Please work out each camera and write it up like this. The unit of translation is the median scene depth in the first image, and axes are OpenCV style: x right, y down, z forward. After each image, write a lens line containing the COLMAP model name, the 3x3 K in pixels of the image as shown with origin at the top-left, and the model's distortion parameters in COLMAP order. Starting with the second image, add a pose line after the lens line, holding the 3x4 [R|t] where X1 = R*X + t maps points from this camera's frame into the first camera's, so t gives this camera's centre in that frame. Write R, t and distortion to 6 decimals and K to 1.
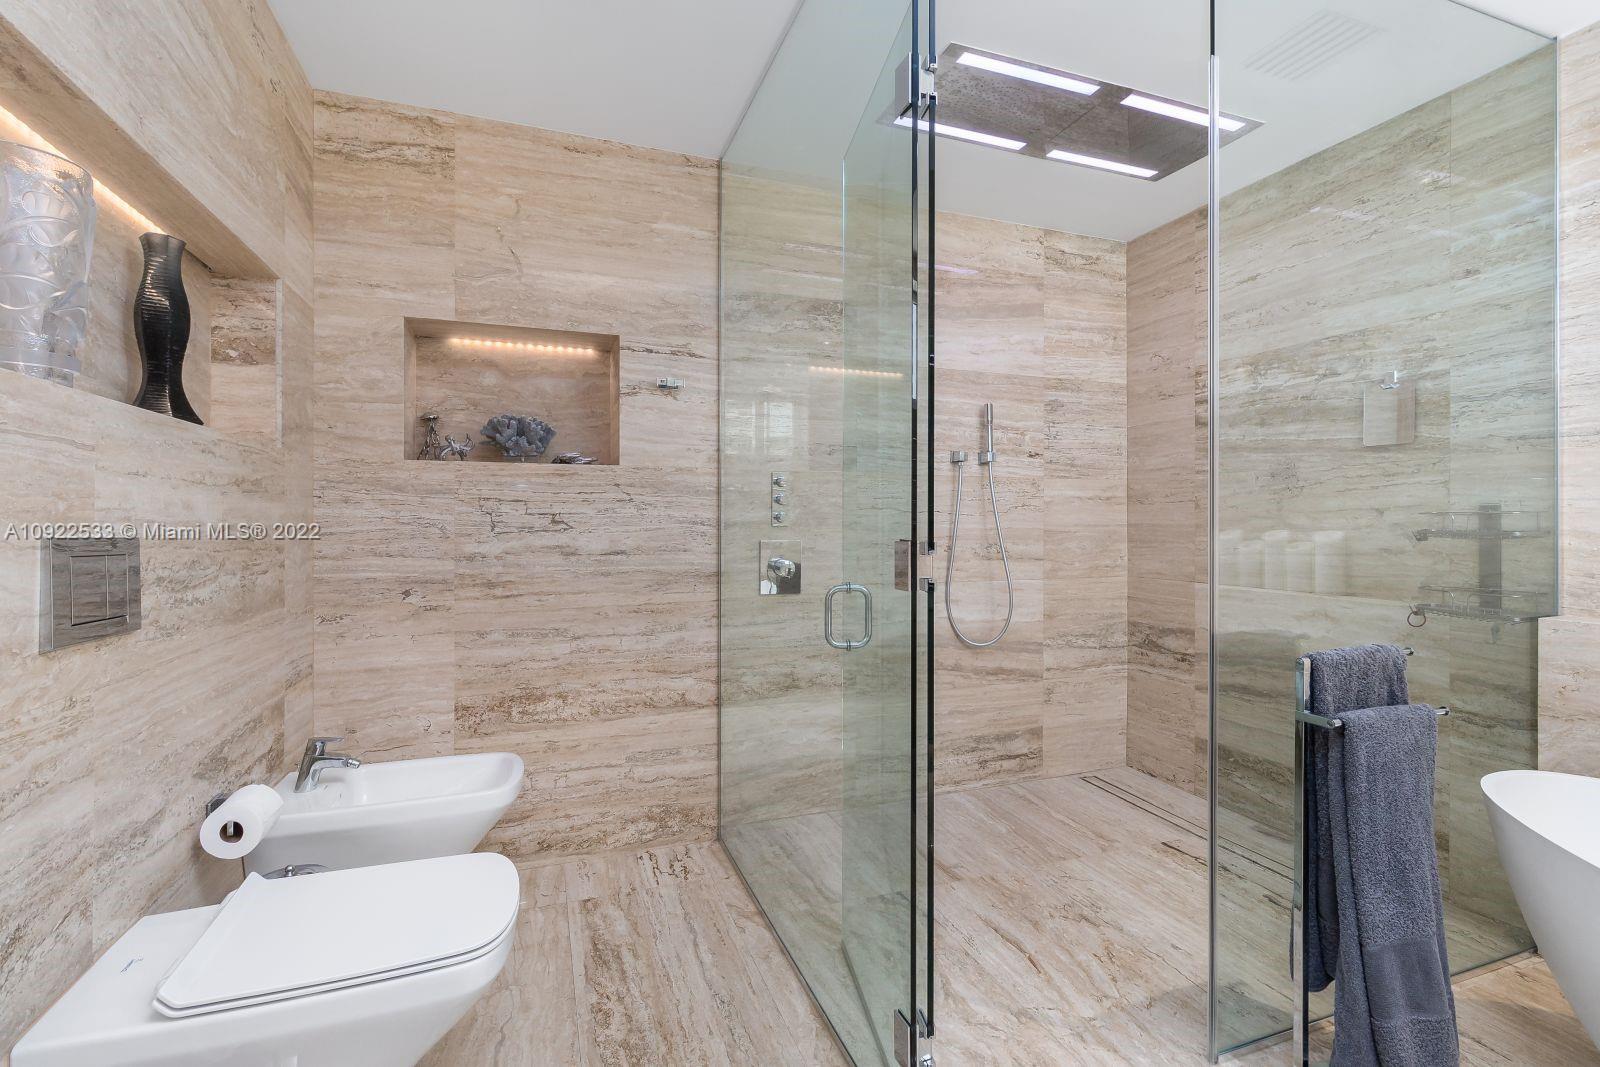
lens RADIAL K [[731.9, 0, 799.4], [0, 731.9, 523.9], [0, 0, 1]] dist [0.000866, -0.000284]
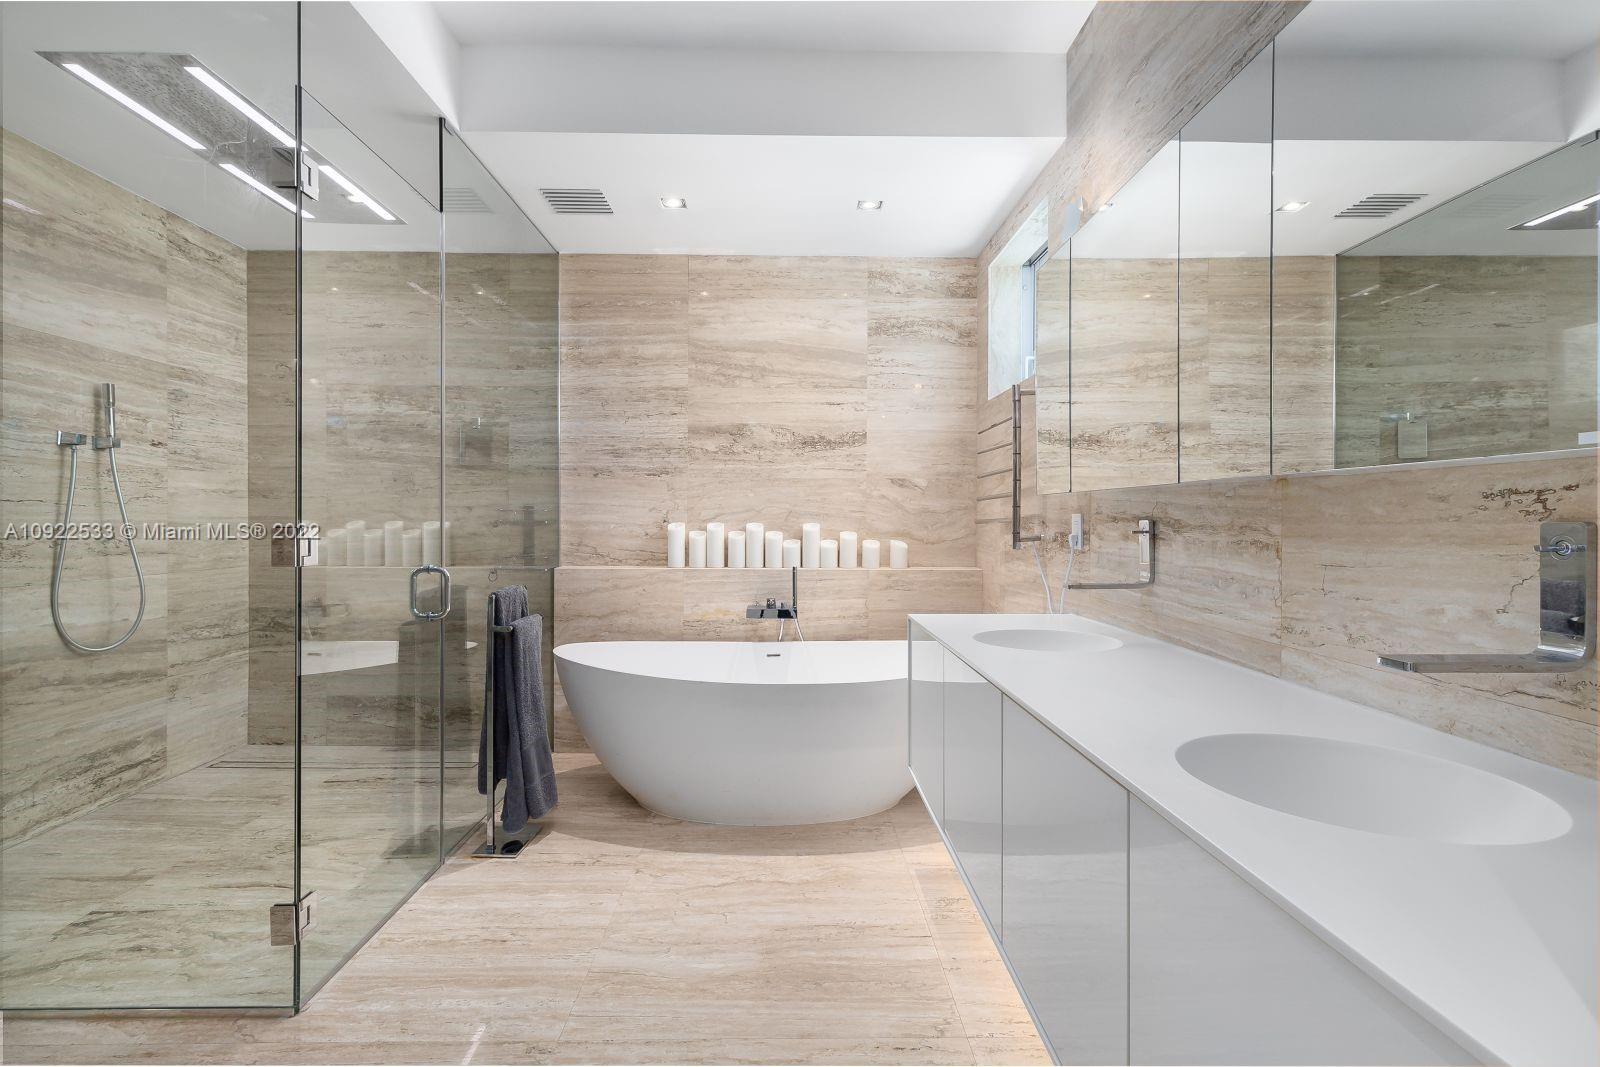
lens RADIAL K [[731.9, 0, 799.1], [0, 731.9, 525.4], [0, 0, 1]] dist [0.000866, -0.000284]
pose [[0.323424, -0.007967, 0.946221, -0.323158], [-0.001076, 0.999961, 0.008787, 0.002967], [-0.946253, -0.003860, 0.323403, -0.105627]]
